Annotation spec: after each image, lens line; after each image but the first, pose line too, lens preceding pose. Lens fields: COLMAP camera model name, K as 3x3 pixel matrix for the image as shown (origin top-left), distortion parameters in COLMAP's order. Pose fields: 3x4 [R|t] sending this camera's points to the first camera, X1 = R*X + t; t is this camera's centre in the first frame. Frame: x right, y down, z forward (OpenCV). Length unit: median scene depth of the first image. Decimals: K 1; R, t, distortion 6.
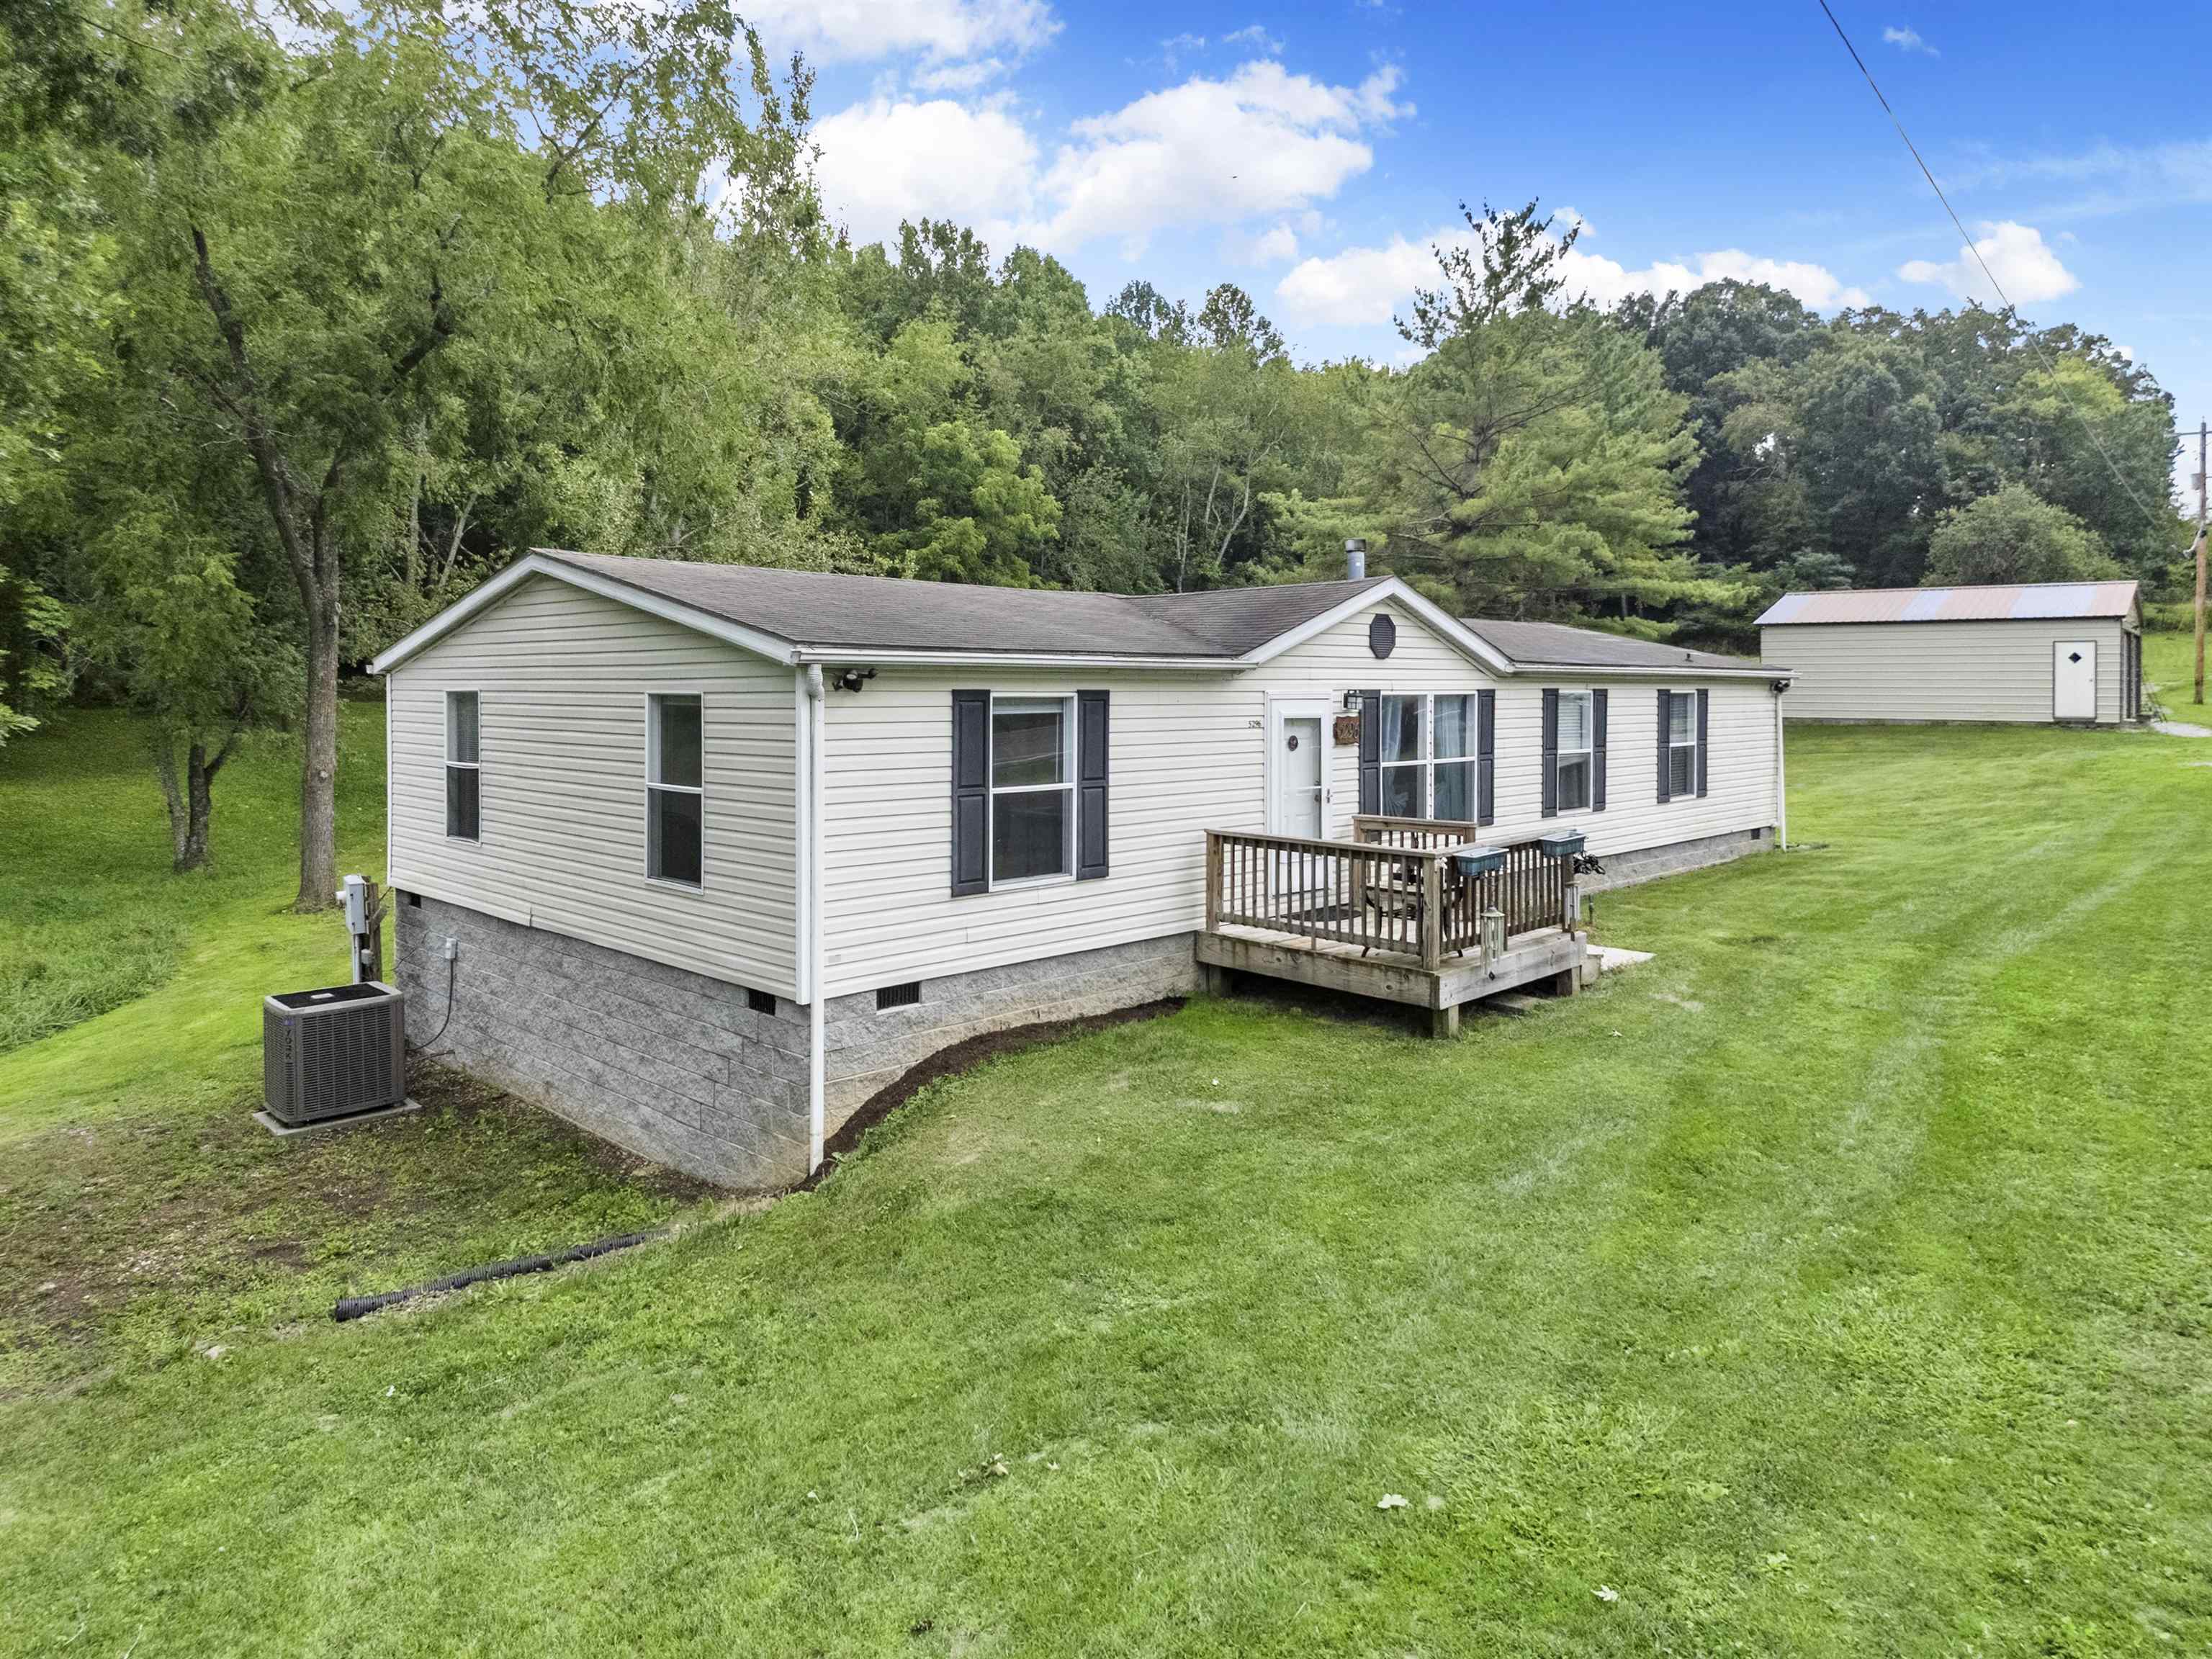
lens RADIAL K [[1358.4, 0, 1106.0], [0, 1358.4, 829.5], [0, 0, 1]] dist [-0.003879, -0.014673]
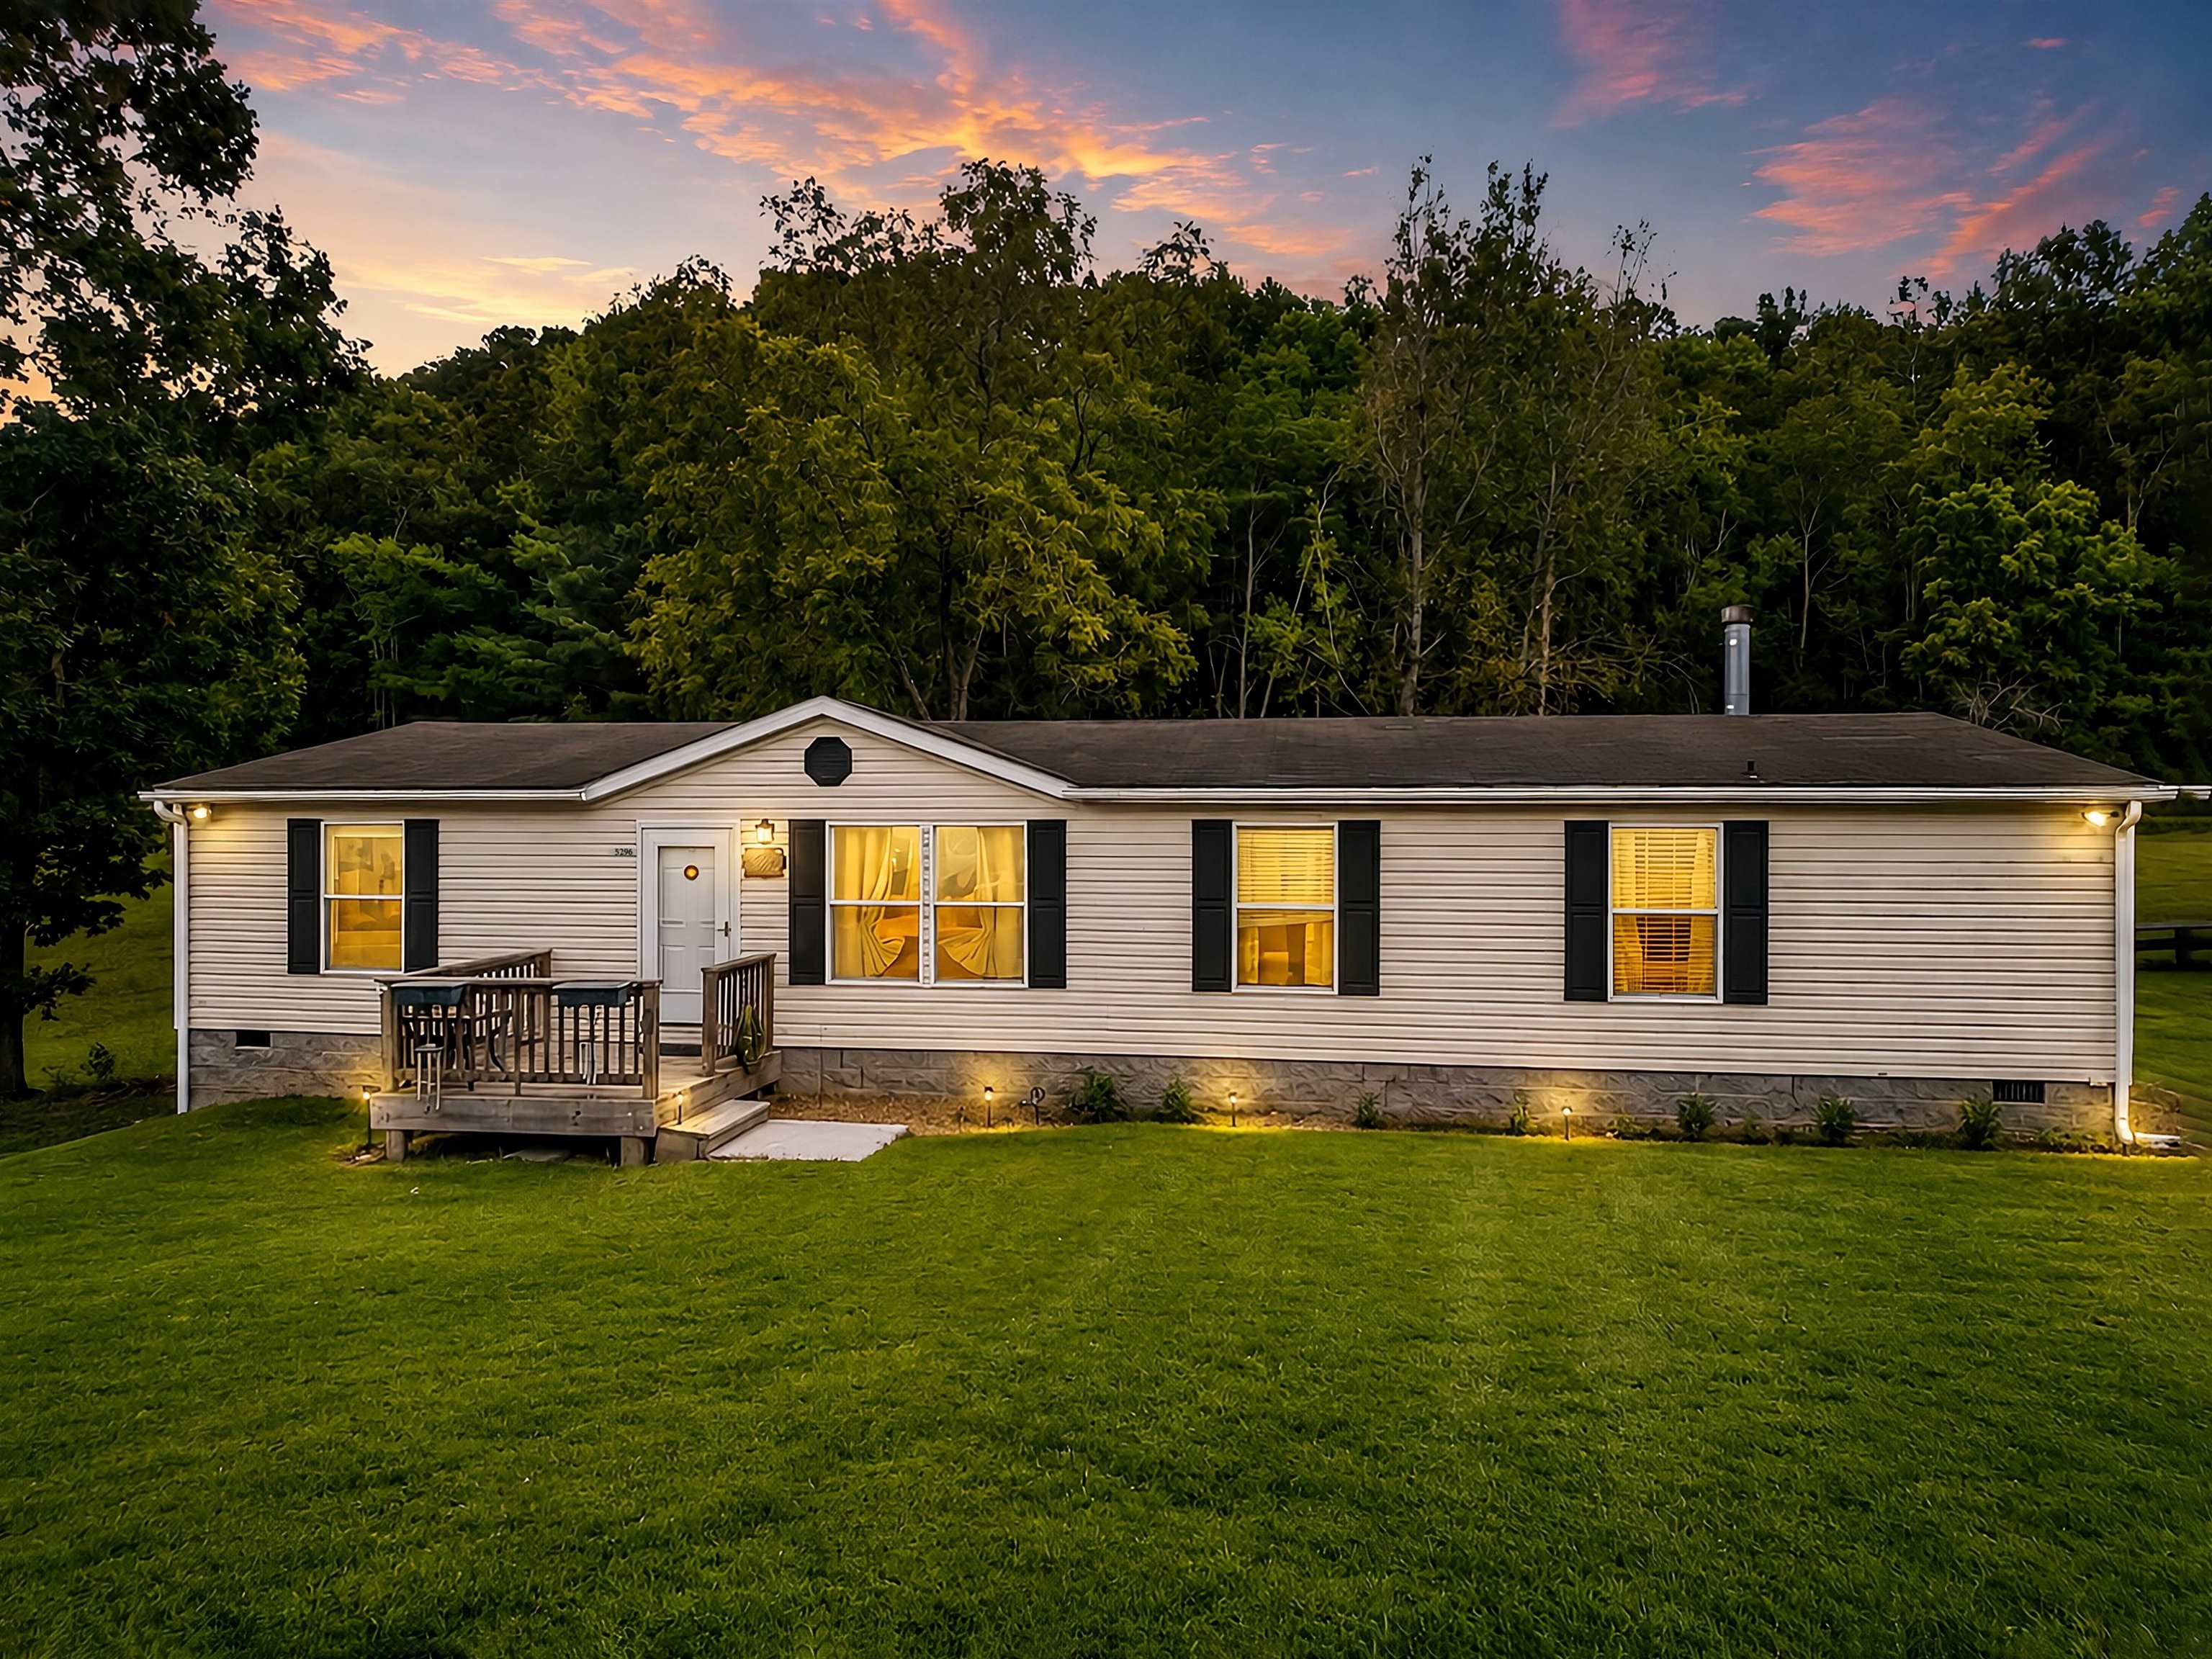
lens RADIAL K [[1358.4, 0, 1106.0], [0, 1358.4, 829.5], [0, 0, 1]] dist [-0.003879, -0.014673]
pose [[0.547981, 0.005006, -0.836476, 1.036248], [-0.082568, 0.995422, -0.048133, -0.068219], [0.832406, 0.095442, 0.545886, 0.654766]]
